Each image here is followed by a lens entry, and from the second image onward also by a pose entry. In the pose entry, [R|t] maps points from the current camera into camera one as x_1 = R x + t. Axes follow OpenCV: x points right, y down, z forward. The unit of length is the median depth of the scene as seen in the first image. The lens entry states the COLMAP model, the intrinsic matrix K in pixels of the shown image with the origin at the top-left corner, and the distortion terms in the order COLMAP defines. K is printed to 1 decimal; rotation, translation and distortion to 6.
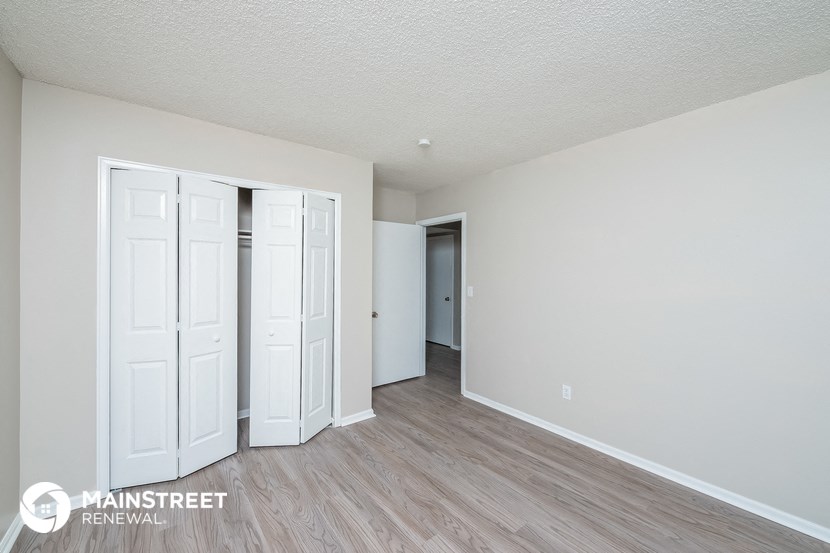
lens RADIAL K [[355.5, 0, 415.7], [0, 355.5, 271.9], [0, 0, 1]] dist [0.001815, -0.000005]
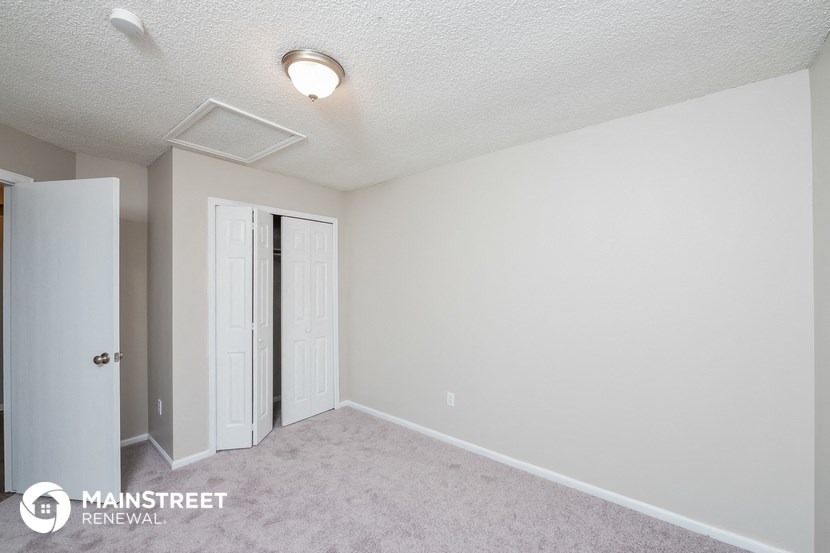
lens RADIAL K [[330.5, 0, 414.5], [0, 330.5, 278.9], [0, 0, 1]] dist [-0.002228, -0.000039]
pose [[0.967910, -0.014136, 0.250901, -0.300460], [0.015751, 0.999866, -0.004430, -0.000020], [-0.250805, 0.008240, 0.968003, -0.229618]]
